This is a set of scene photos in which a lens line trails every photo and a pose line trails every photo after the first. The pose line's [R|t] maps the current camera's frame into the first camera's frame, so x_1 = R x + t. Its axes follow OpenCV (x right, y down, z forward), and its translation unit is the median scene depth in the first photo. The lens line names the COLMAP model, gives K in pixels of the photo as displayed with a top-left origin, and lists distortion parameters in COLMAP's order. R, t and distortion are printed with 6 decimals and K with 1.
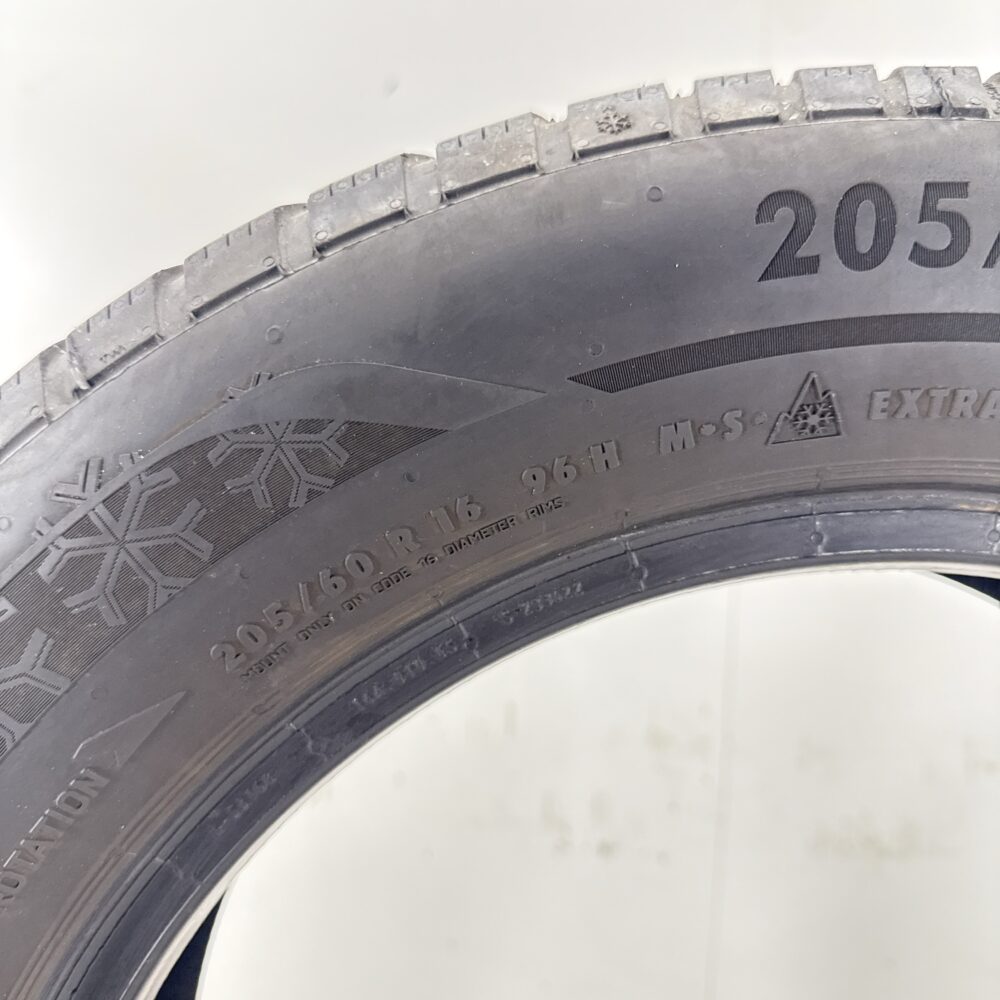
lens RADIAL K [[923.2, 0, 510.0], [0, 923.2, 500.2], [0, 0, 1]] dist [0.145406, -0.349066]
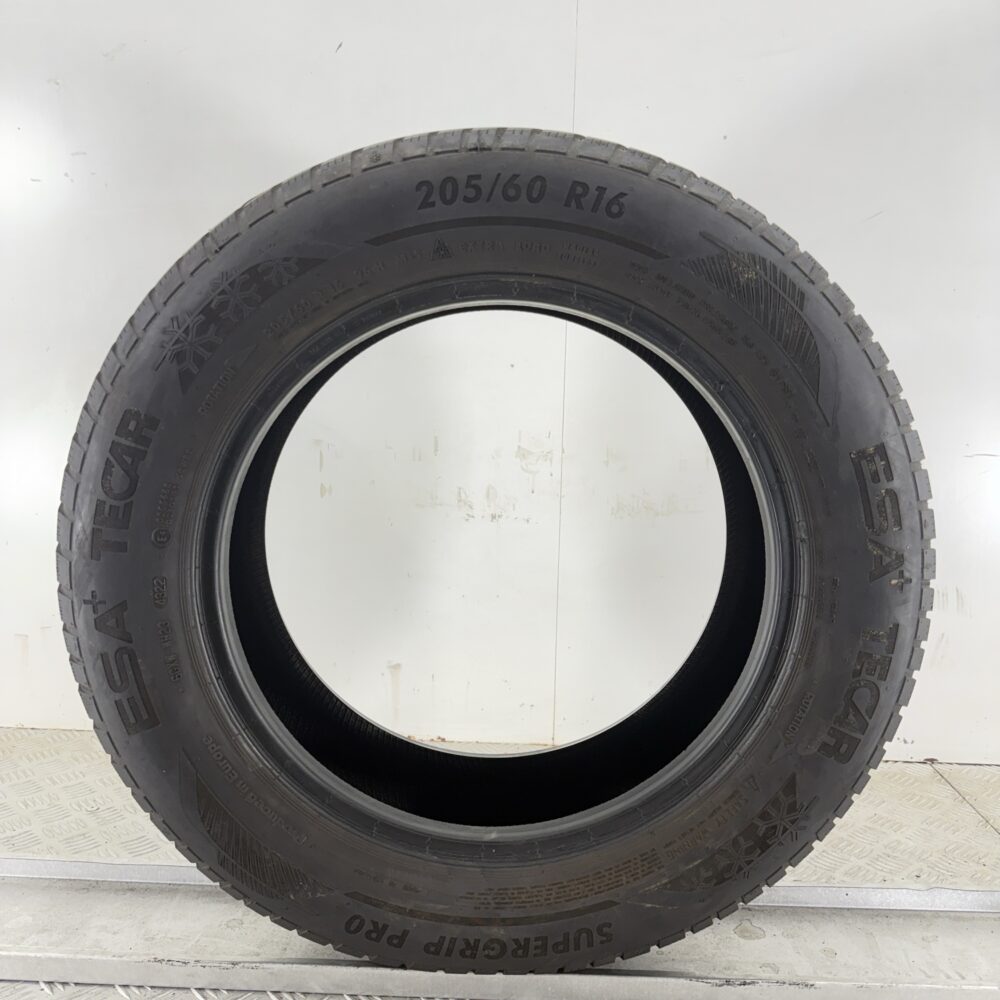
lens RADIAL K [[923.2, 0, 510.0], [0, 923.2, 500.2], [0, 0, 1]] dist [0.145406, -0.349066]
pose [[0.998986, -0.032817, -0.030815, 0.647412], [0.037226, 0.987122, 0.155576, 0.275472], [0.025312, -0.156566, 0.987343, -2.382456]]
